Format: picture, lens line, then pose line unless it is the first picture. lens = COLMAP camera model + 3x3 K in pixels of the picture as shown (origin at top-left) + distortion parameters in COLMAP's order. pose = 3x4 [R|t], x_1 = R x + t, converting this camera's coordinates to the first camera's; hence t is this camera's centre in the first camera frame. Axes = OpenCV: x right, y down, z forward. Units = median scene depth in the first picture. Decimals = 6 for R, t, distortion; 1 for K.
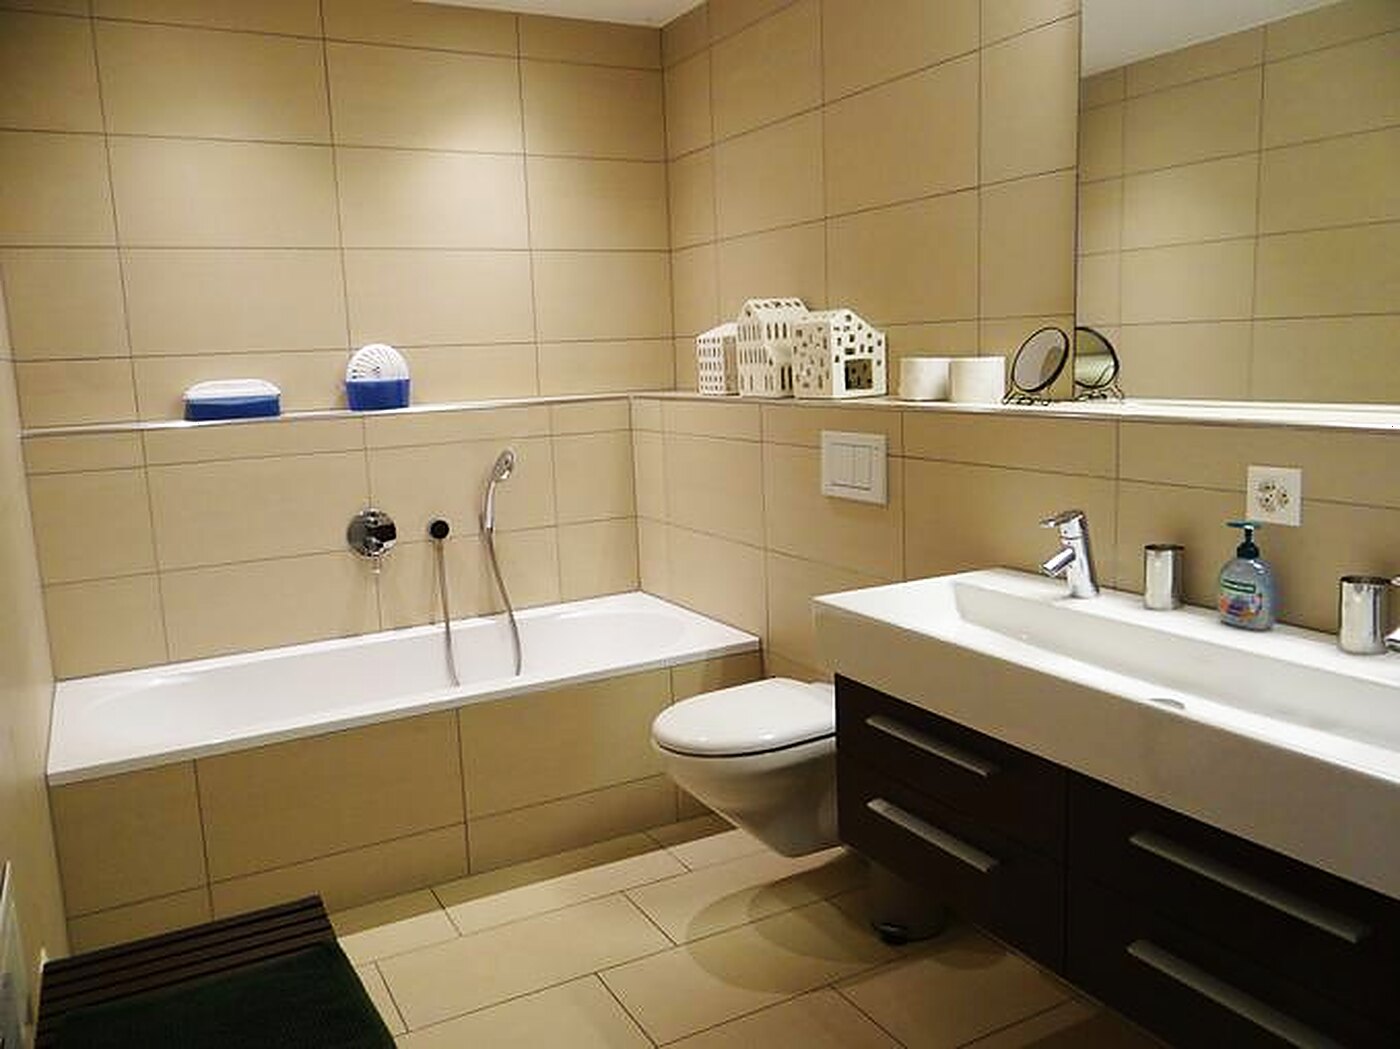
lens RADIAL K [[1111.1, 0, 698.2], [0, 1111.1, 525.0], [0, 0, 1]] dist [0.001016, 0.000663]
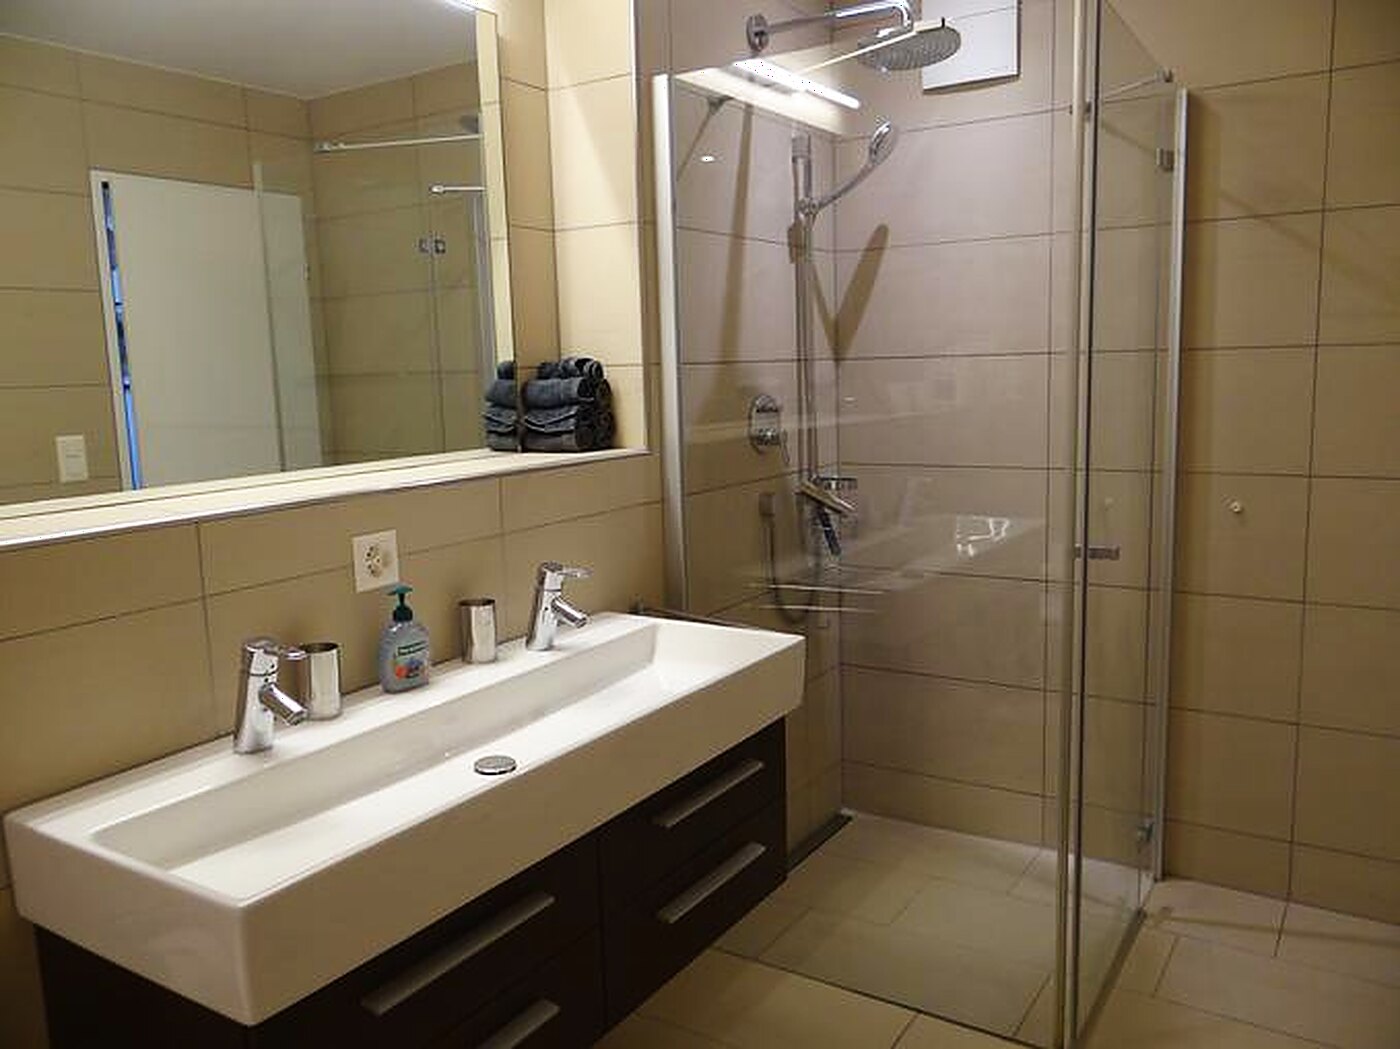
lens RADIAL K [[1111.1, 0, 697.4], [0, 1111.1, 521.3], [0, 0, 1]] dist [0.001016, 0.000663]
pose [[-0.477041, -0.071136, 0.875998, -0.513871], [0.195855, 0.963051, 0.184862, -0.191417], [-0.856780, 0.259755, -0.445482, 1.189903]]
